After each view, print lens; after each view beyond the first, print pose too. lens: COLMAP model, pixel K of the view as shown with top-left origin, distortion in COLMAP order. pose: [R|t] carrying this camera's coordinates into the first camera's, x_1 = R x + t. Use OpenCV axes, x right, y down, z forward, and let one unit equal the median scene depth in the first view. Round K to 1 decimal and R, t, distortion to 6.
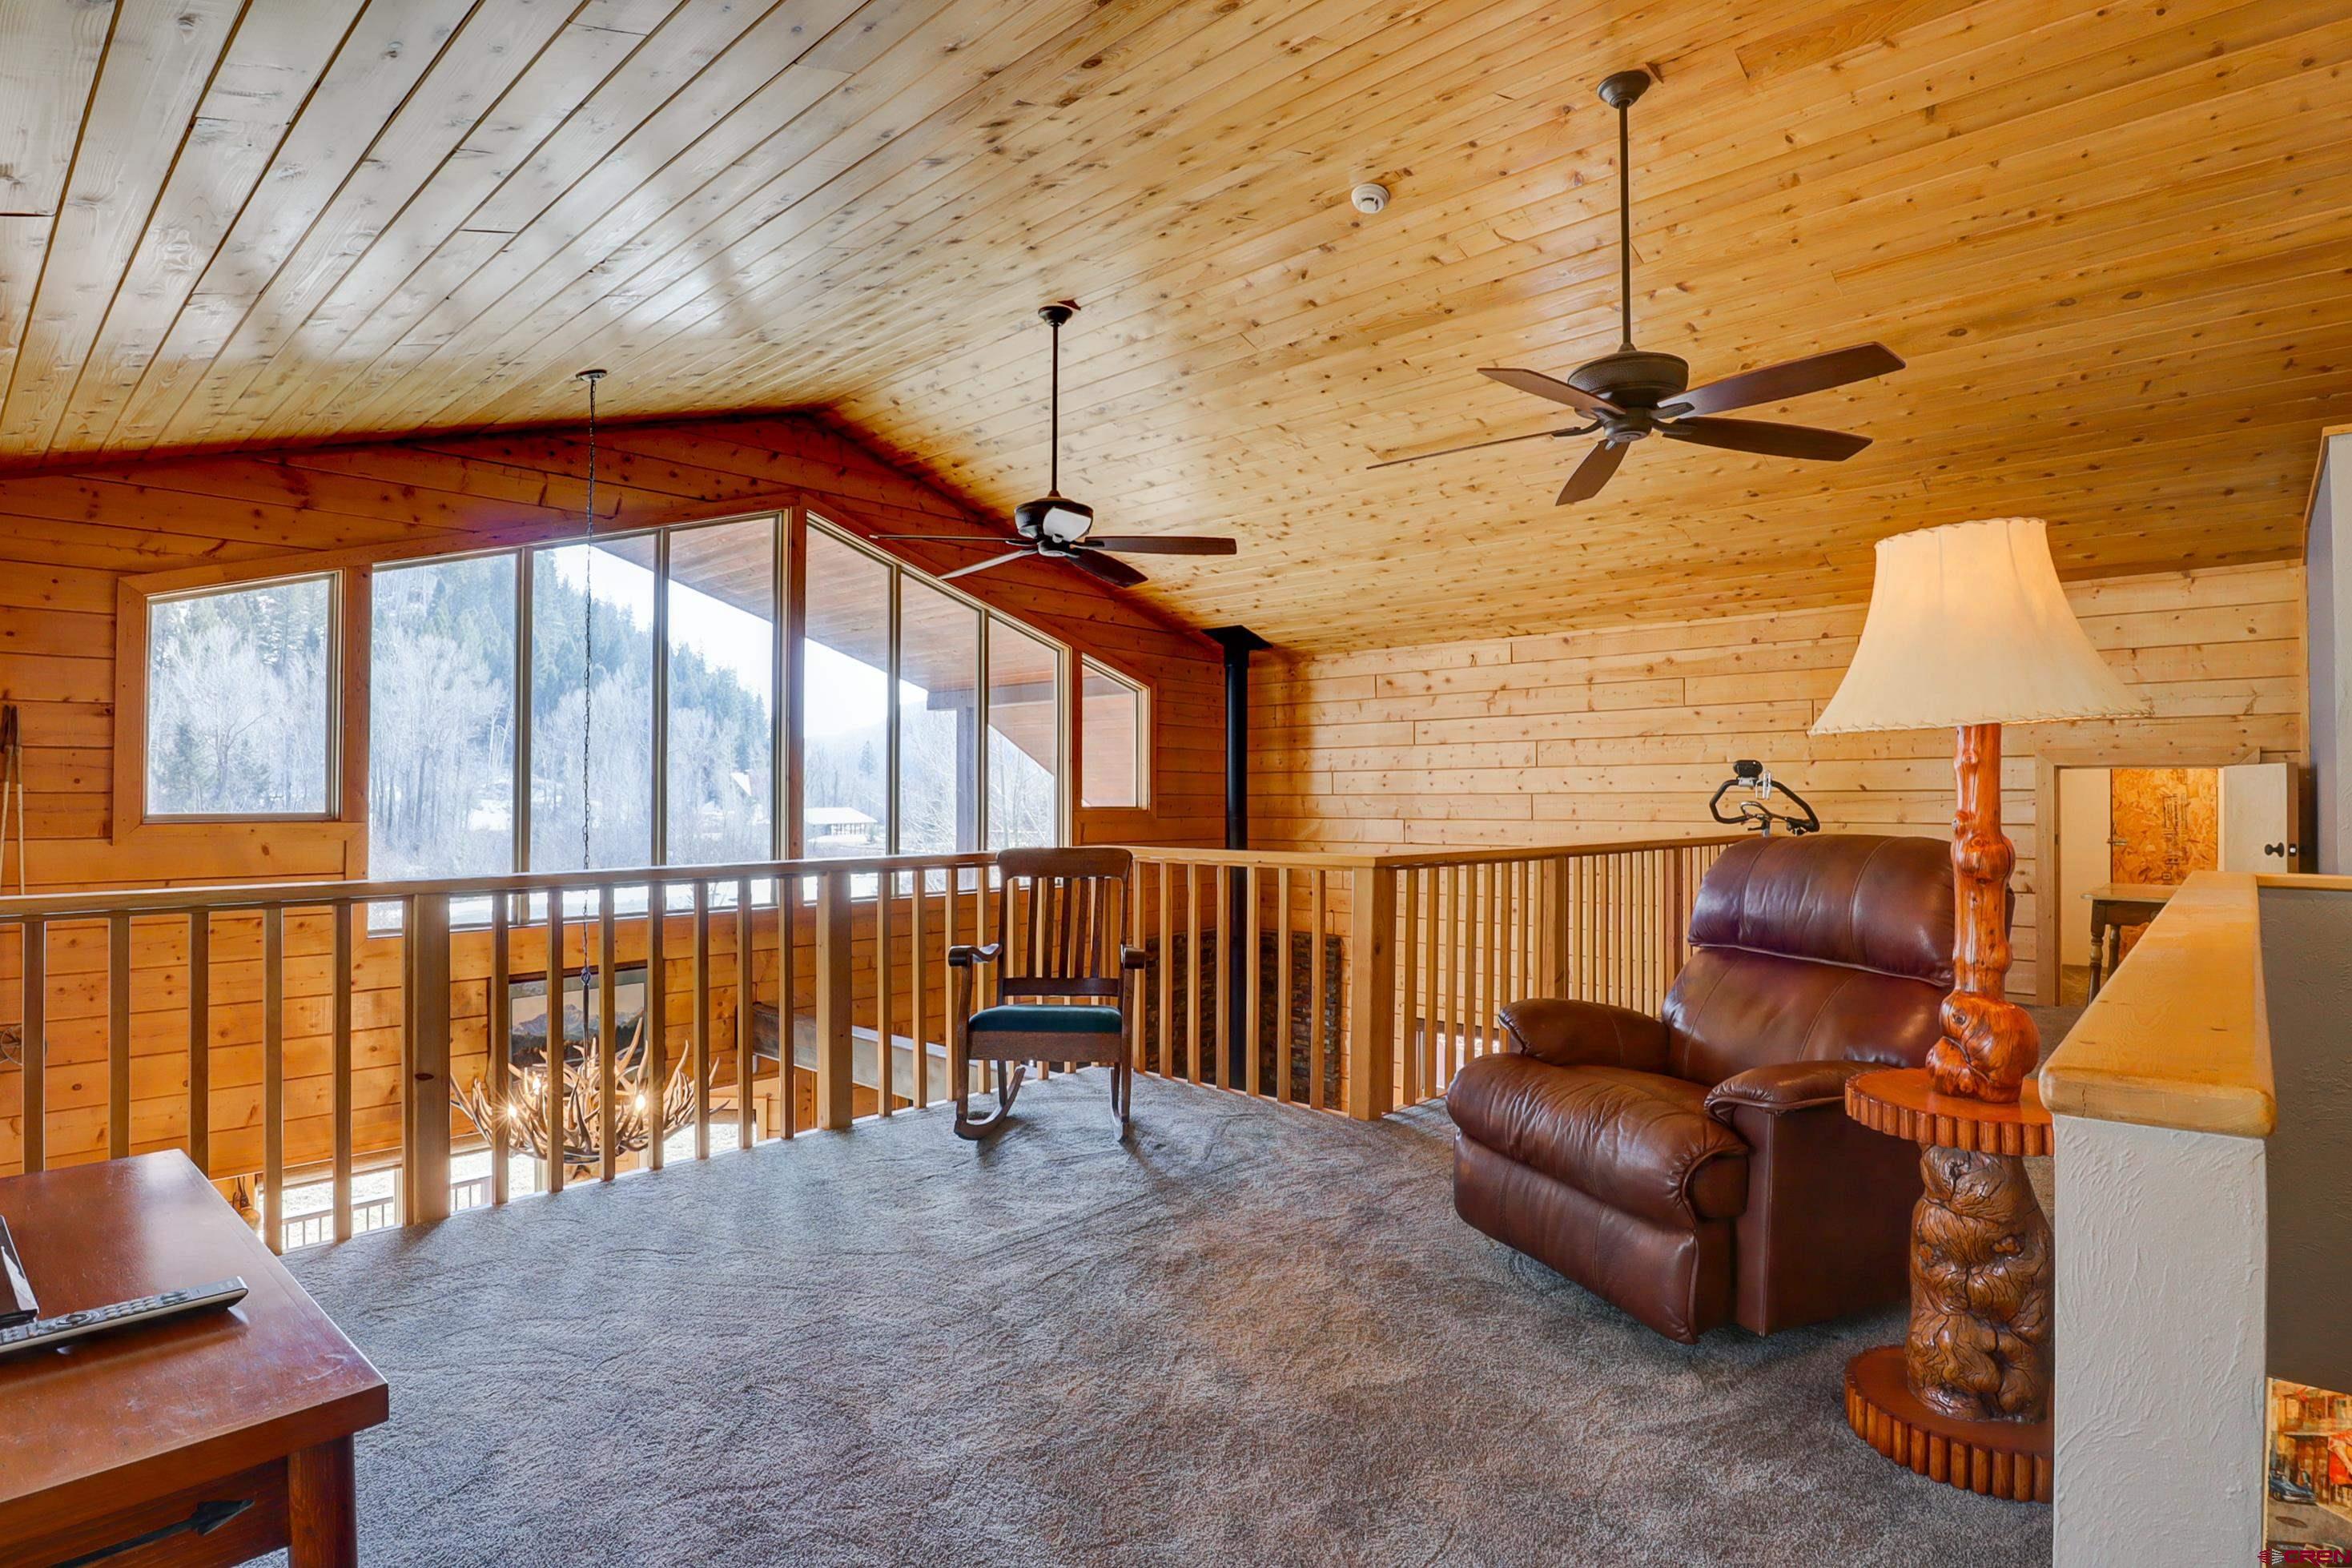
lens RADIAL K [[1196.6, 0, 1180.9], [0, 1196.6, 784.5], [0, 0, 1]] dist [-0.042241, 0.010109]
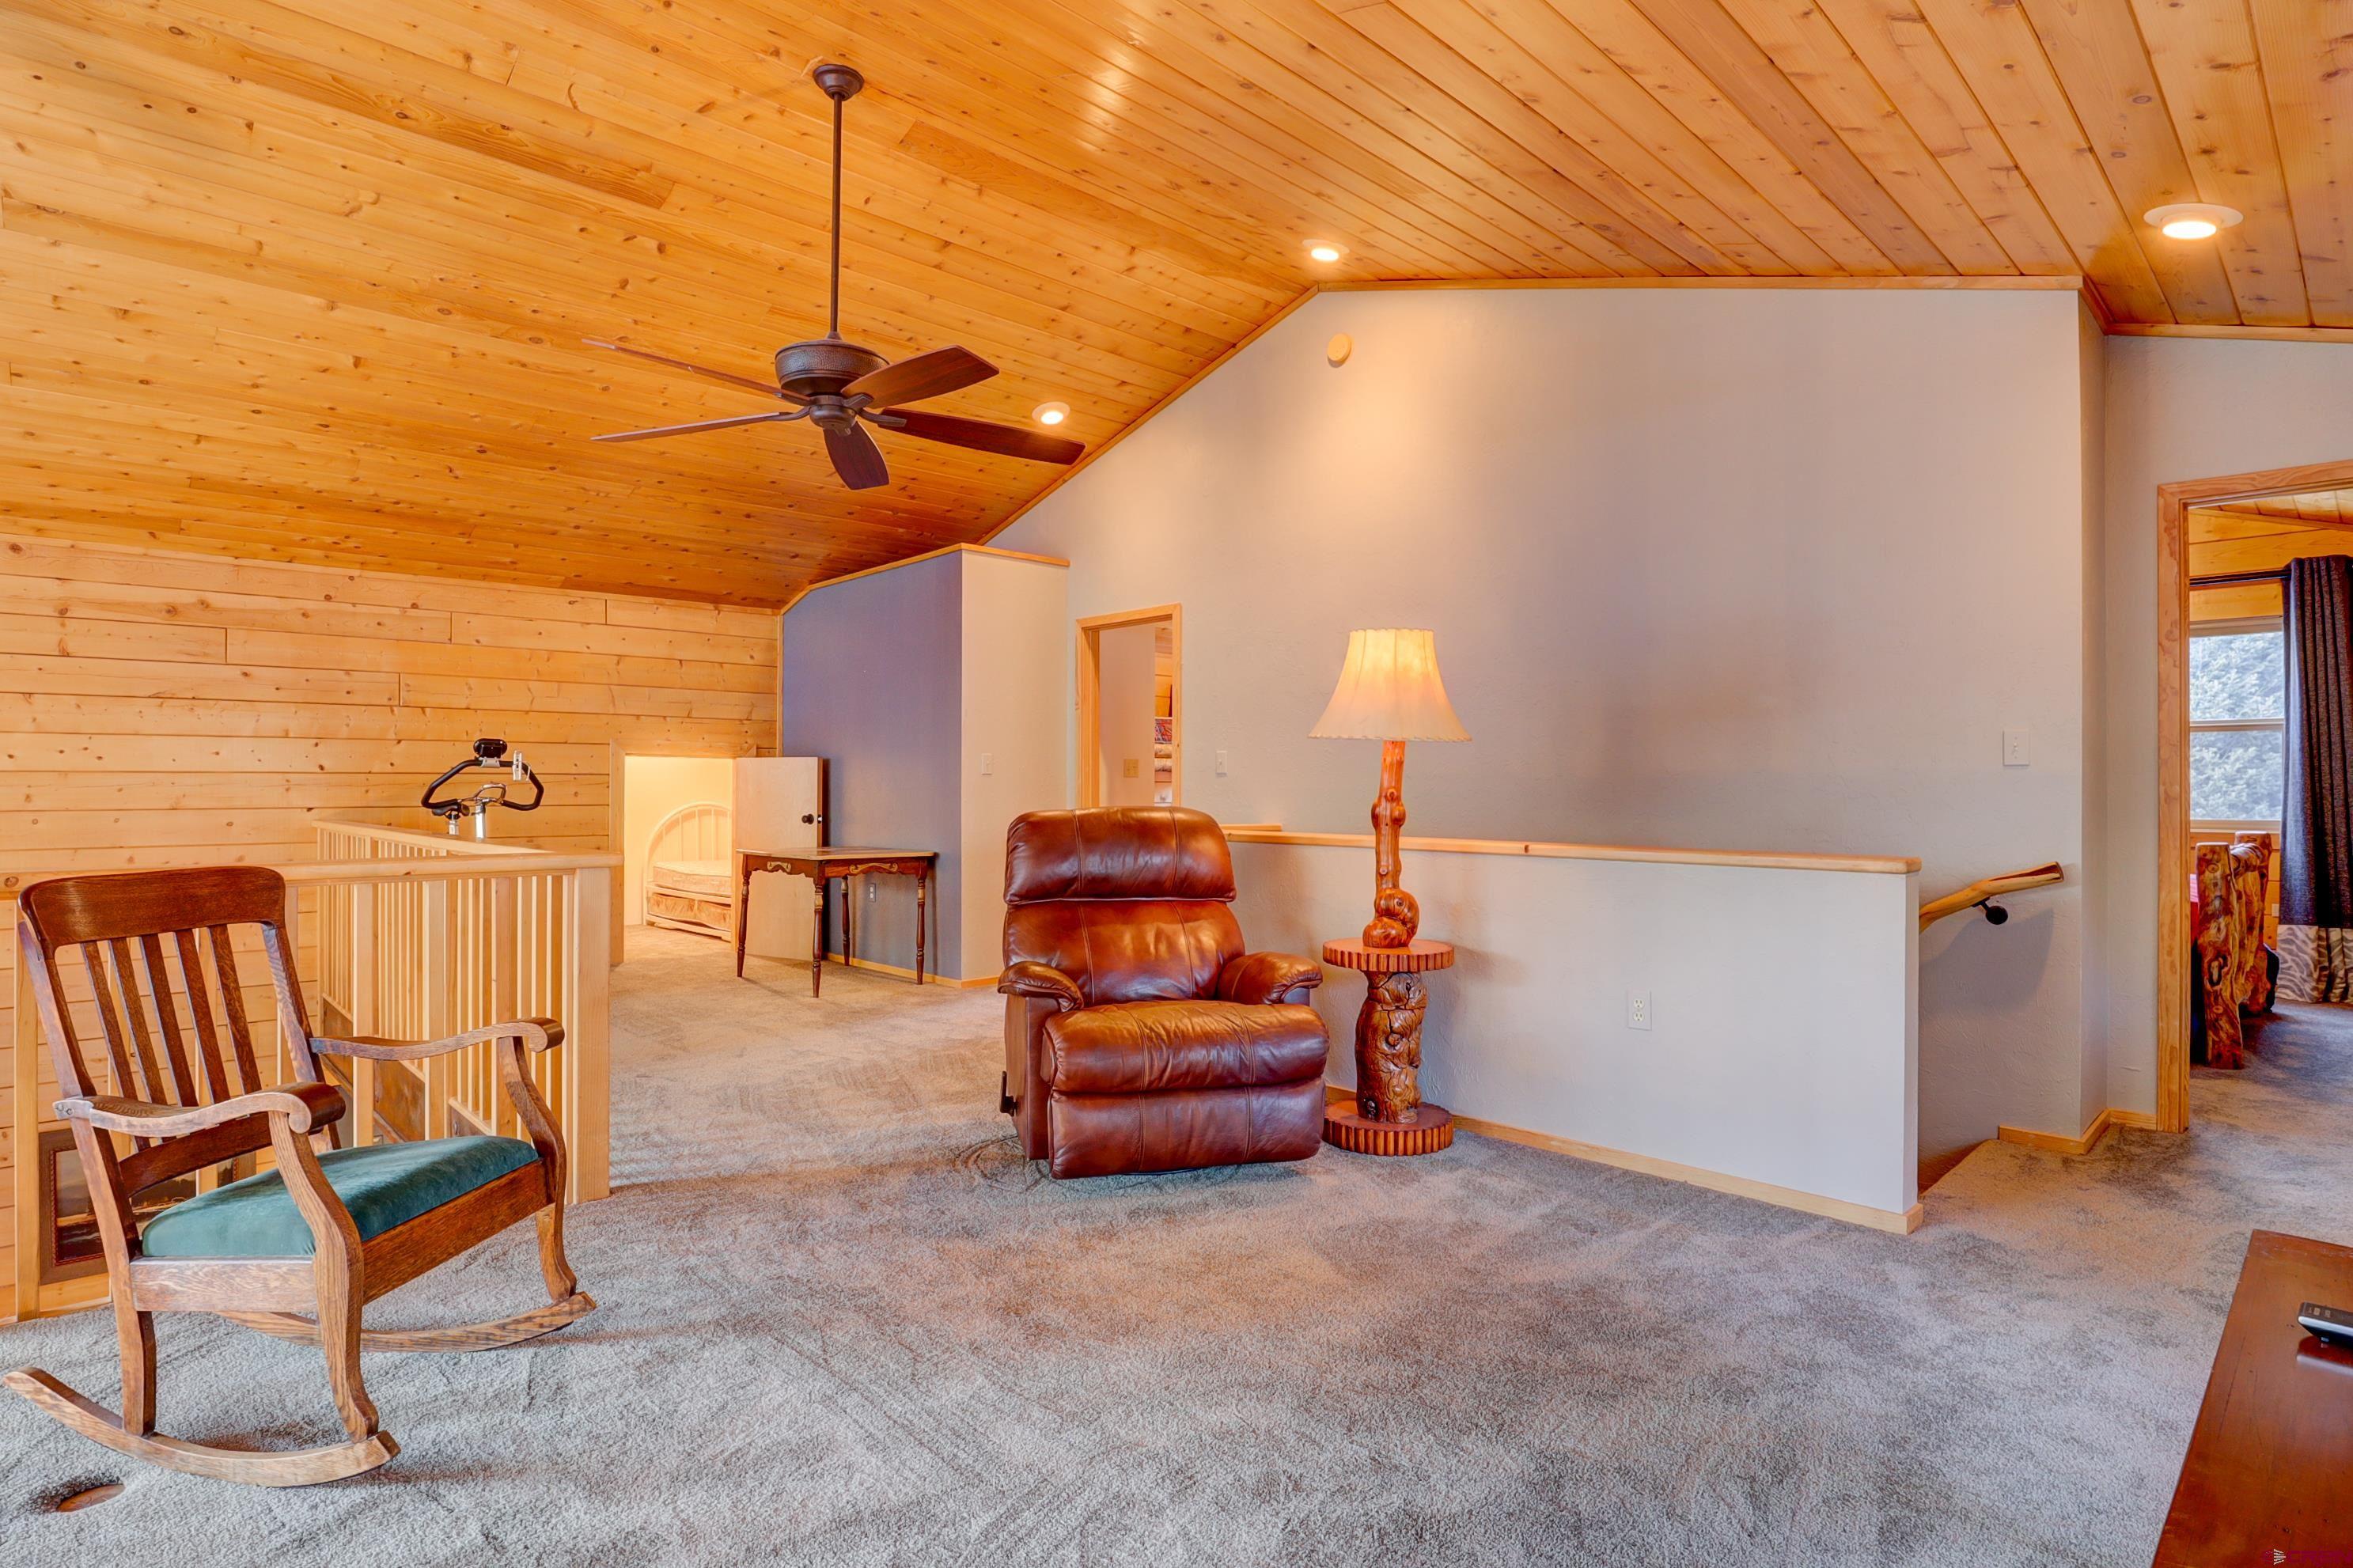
lens RADIAL K [[1197.1, 0, 1160.4], [0, 1197.1, 785.1], [0, 0, 1]] dist [-0.042241, 0.010109]
pose [[0.081520, 0.001591, 0.996670, -0.322126], [-0.014501, 0.999895, -0.000410, 0.006744], [-0.996566, -0.014420, 0.081535, 0.329157]]
